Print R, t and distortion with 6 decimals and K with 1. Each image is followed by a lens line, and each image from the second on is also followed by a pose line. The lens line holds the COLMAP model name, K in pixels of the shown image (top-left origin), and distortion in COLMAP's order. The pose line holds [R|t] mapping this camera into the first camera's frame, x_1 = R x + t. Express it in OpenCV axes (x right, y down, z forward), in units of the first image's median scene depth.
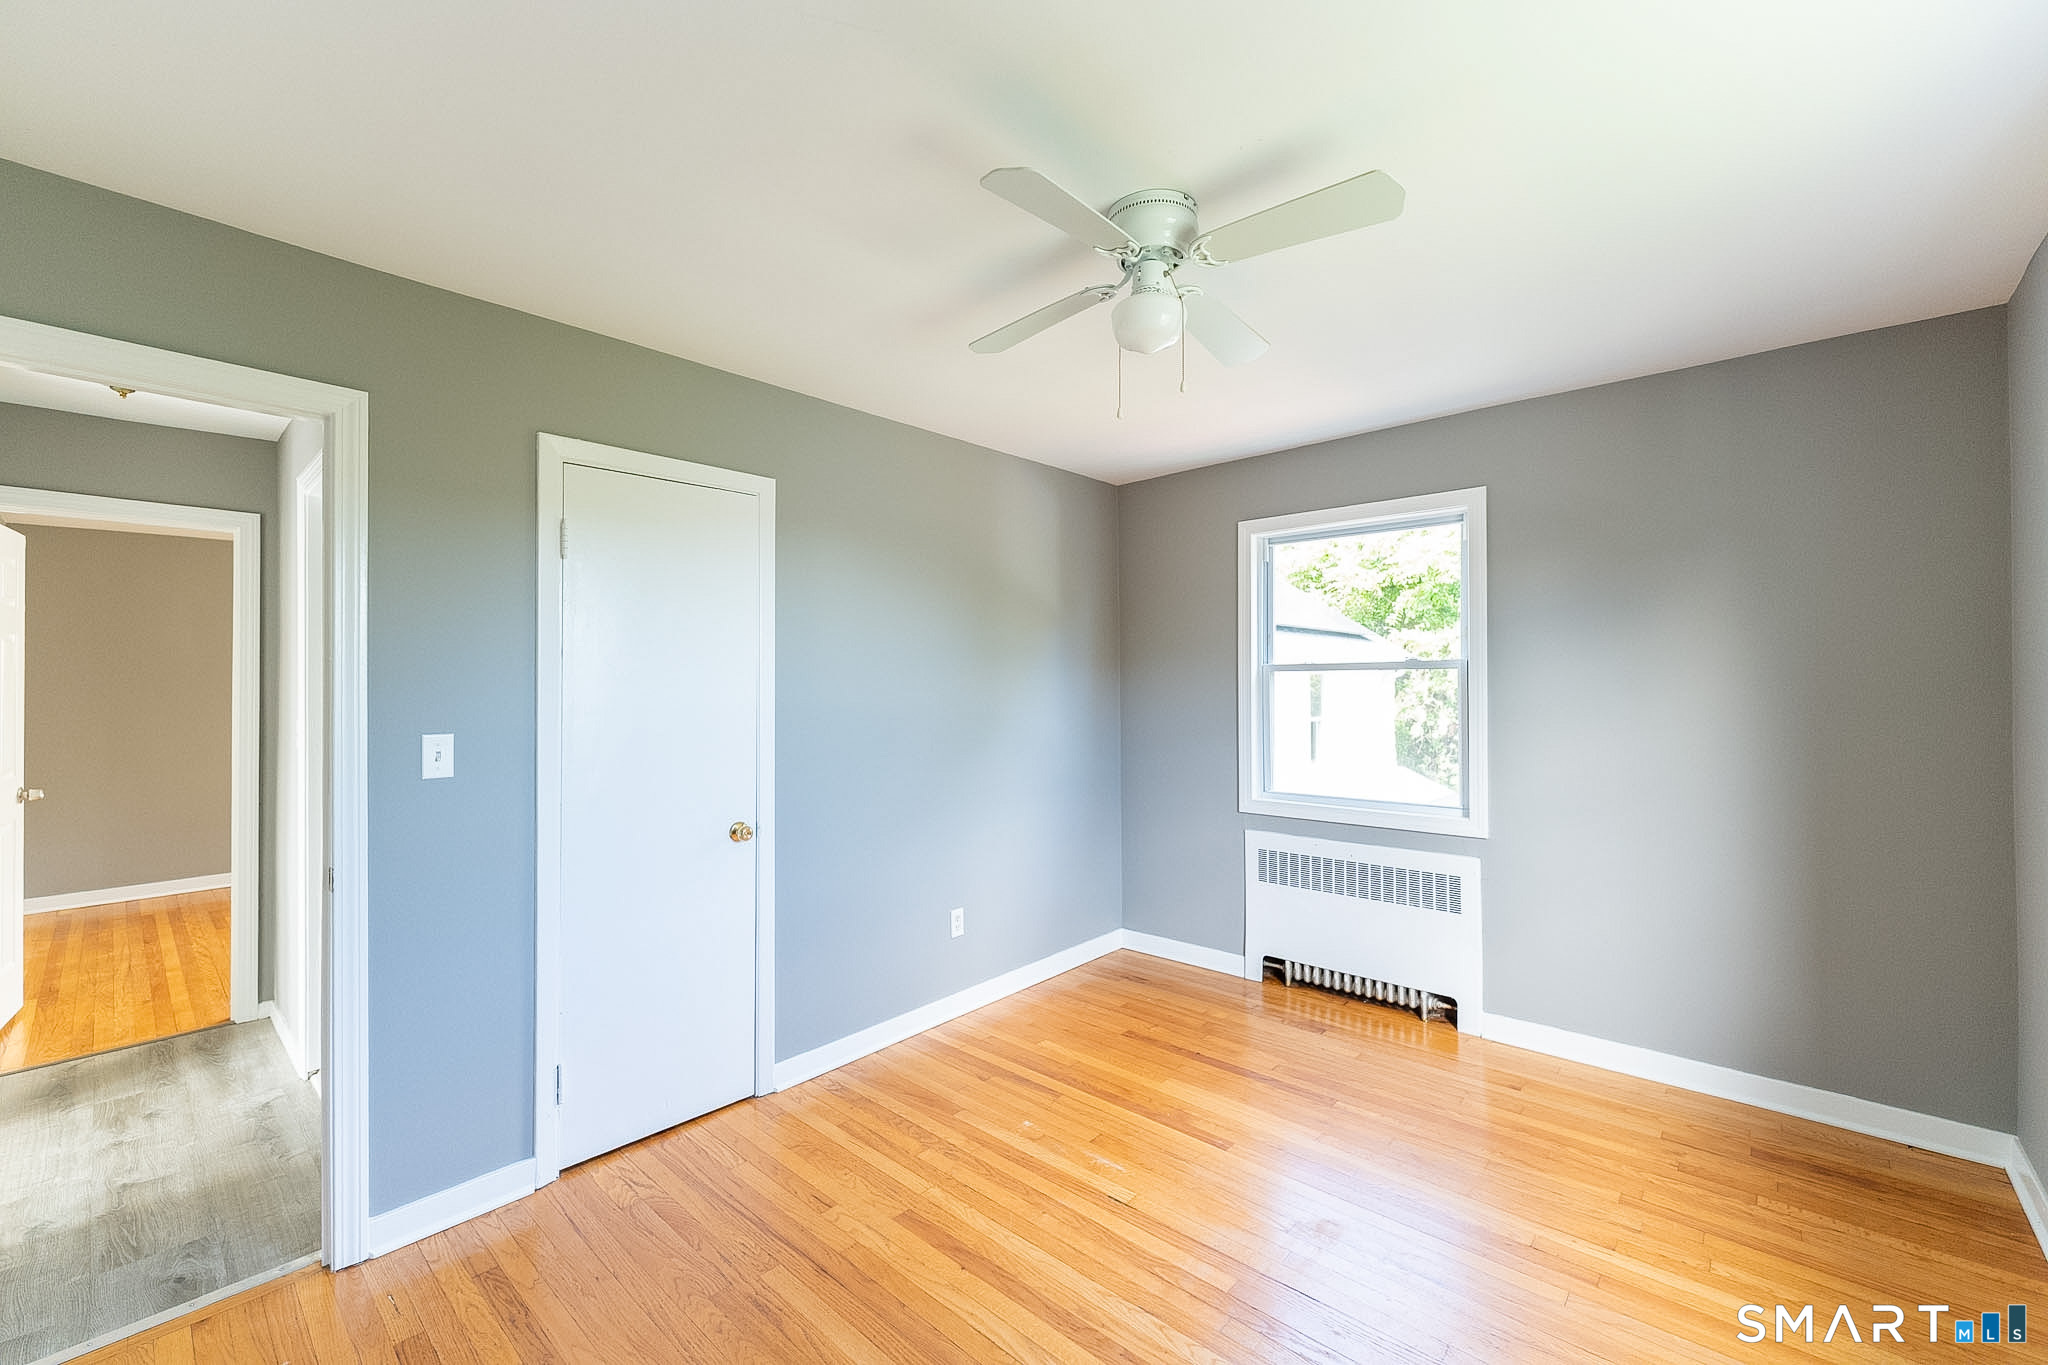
lens RADIAL K [[817.4, 0, 1015.2], [0, 817.4, 674.5], [0, 0, 1]] dist [-0.000352, -0.000166]
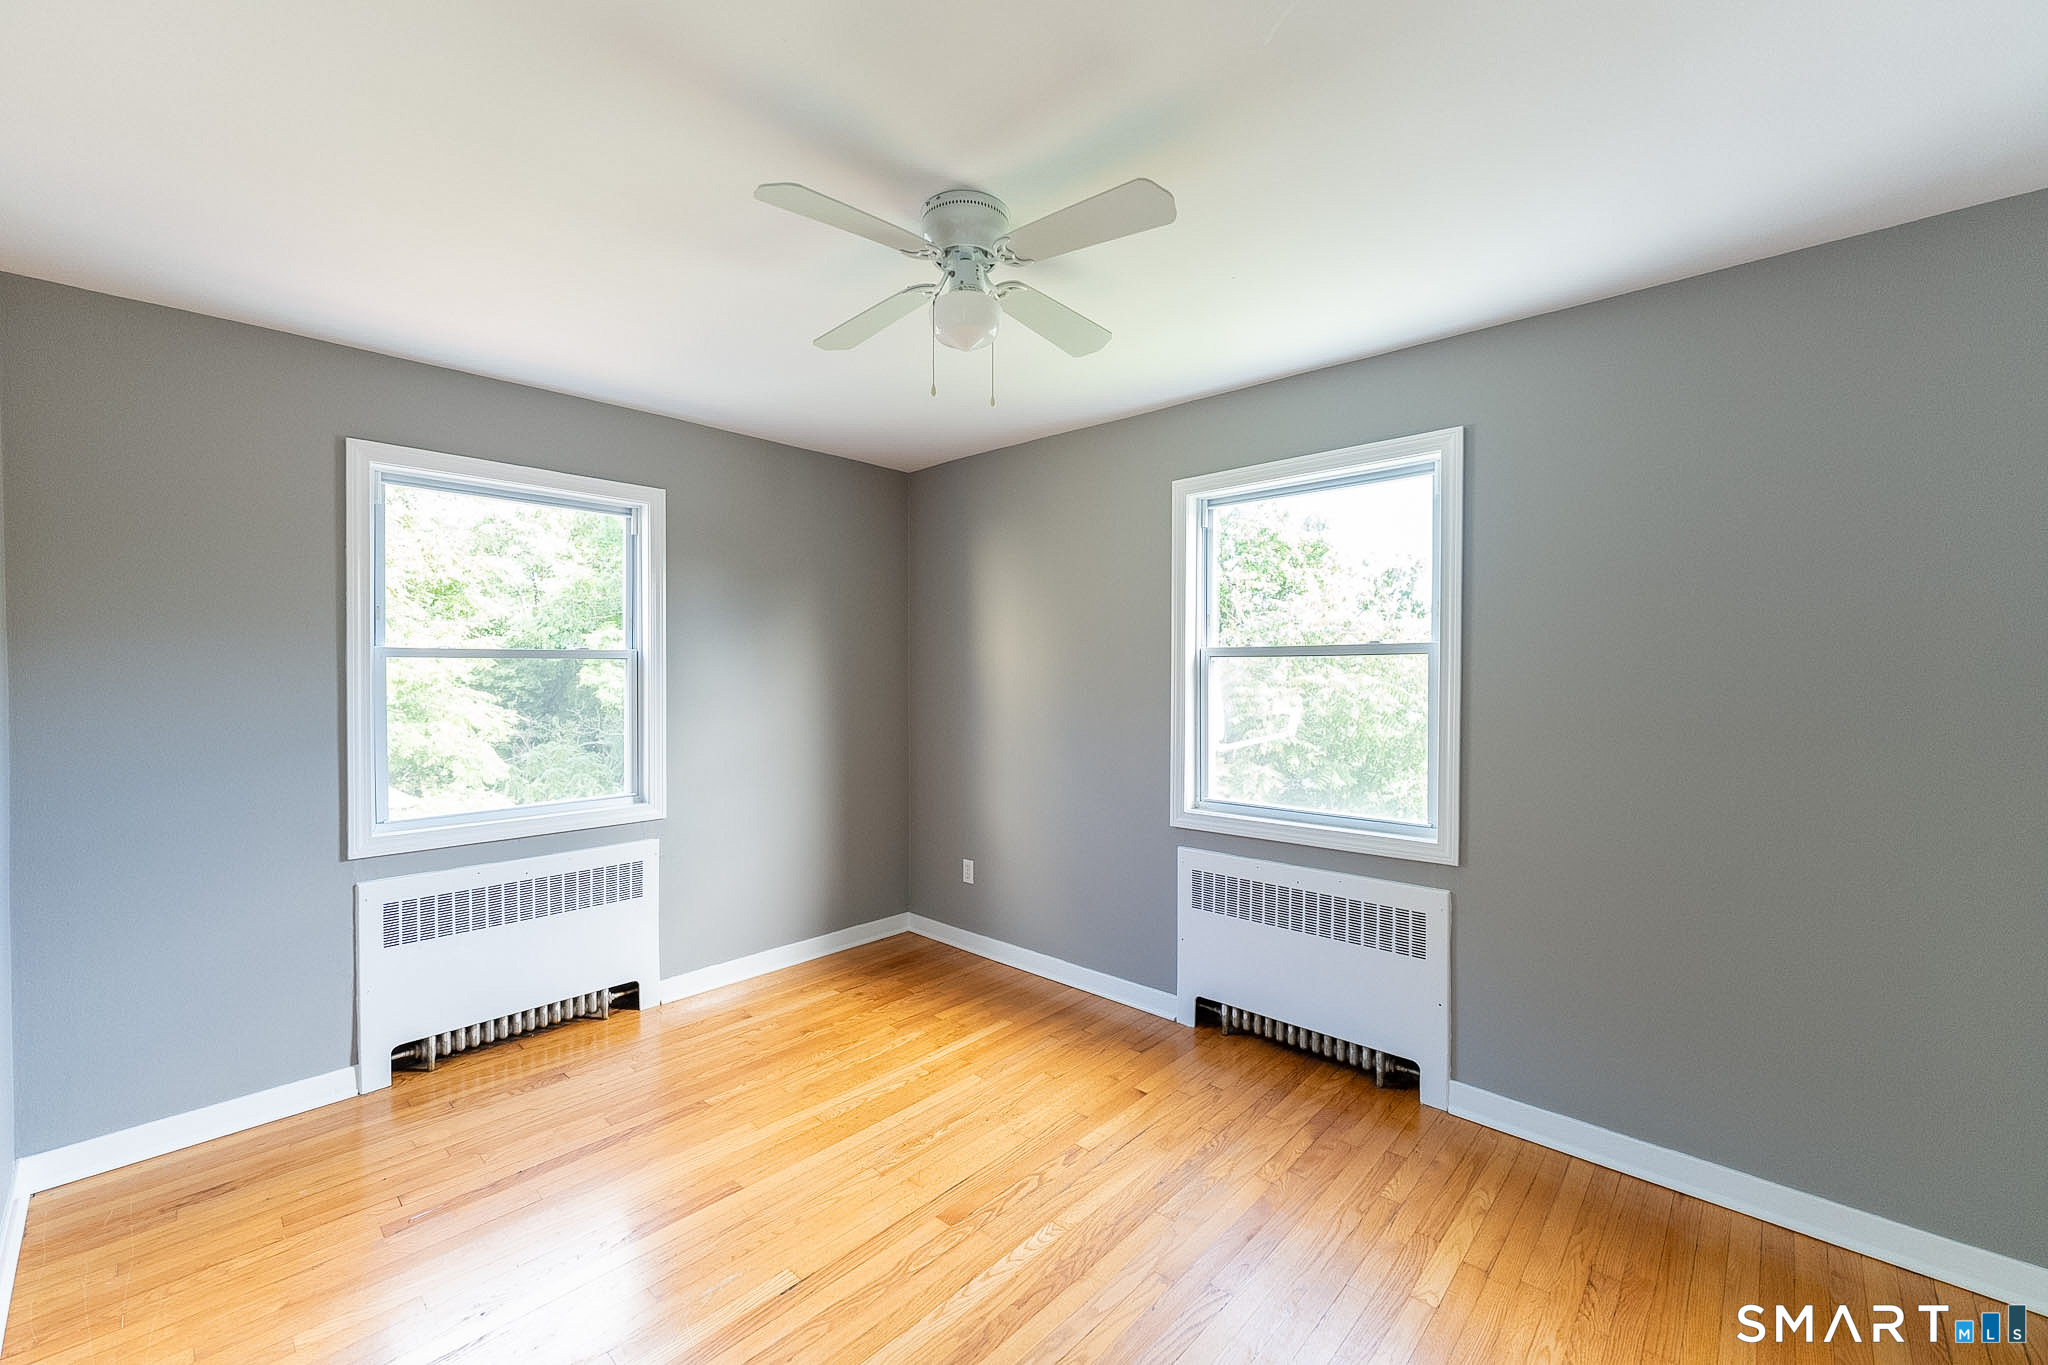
lens RADIAL K [[829.4, 0, 995.0], [0, 829.4, 677.5], [0, 0, 1]] dist [-0.000808, -0.000119]
pose [[0.028523, -0.003706, 0.999586, -0.483209], [-0.010844, 0.999933, 0.004017, 0.006076], [-0.999534, -0.010954, 0.028481, 0.518001]]
